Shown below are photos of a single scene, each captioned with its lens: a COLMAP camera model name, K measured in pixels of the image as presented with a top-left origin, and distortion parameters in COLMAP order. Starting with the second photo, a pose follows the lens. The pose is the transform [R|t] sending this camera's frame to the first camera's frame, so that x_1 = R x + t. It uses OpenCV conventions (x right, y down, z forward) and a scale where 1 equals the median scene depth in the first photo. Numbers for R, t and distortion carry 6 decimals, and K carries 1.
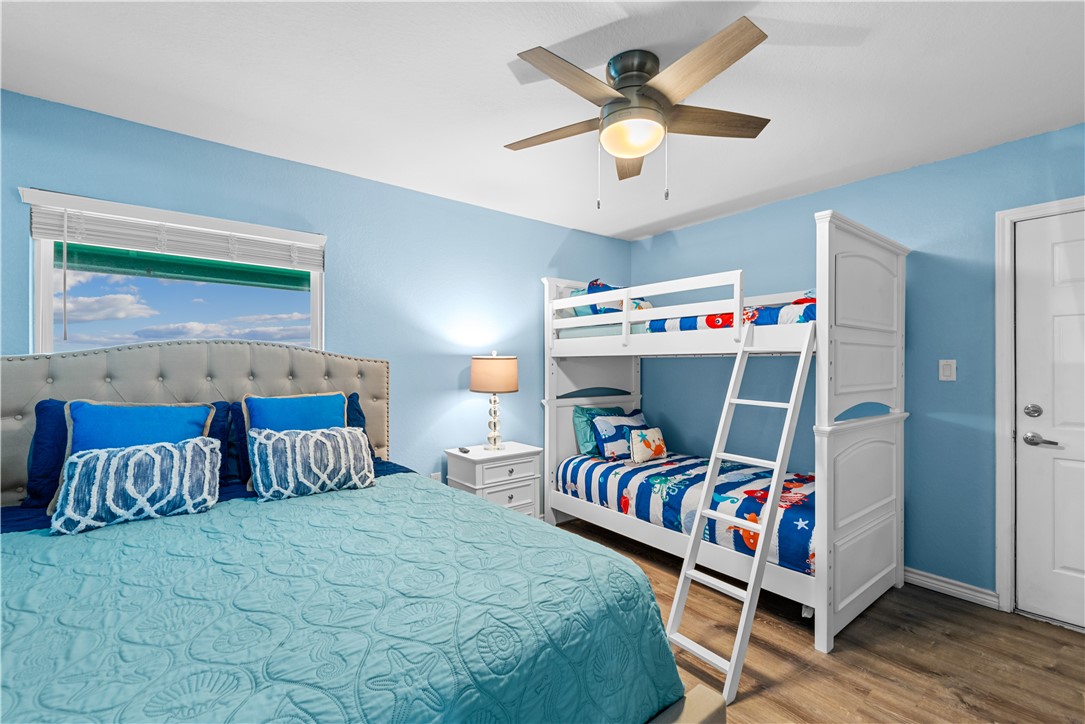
lens RADIAL K [[463.9, 0, 542.5], [0, 463.9, 362.0], [0, 0, 1]] dist [-0.000366, -0.000111]
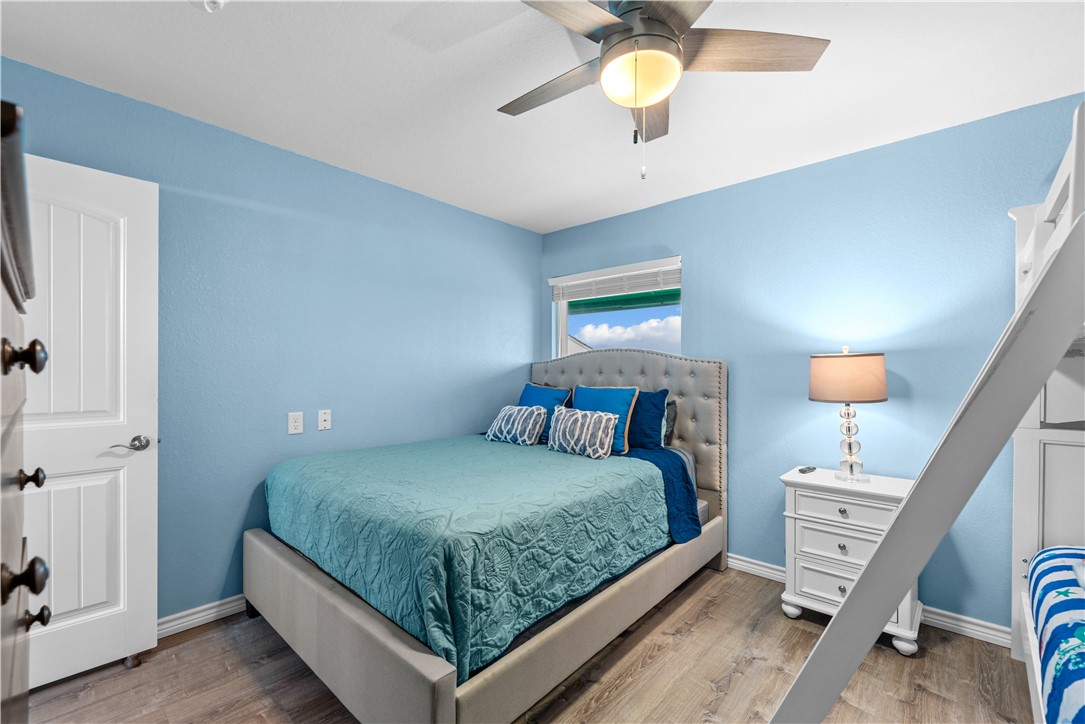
lens RADIAL K [[463.9, 0, 542.5], [0, 463.9, 362.0], [0, 0, 1]] dist [-0.000366, -0.000111]
pose [[0.155764, -0.008506, -0.987758, 0.888627], [0.006341, 0.999951, -0.007611, 0.006193], [0.987774, -0.005078, 0.155811, 0.646540]]
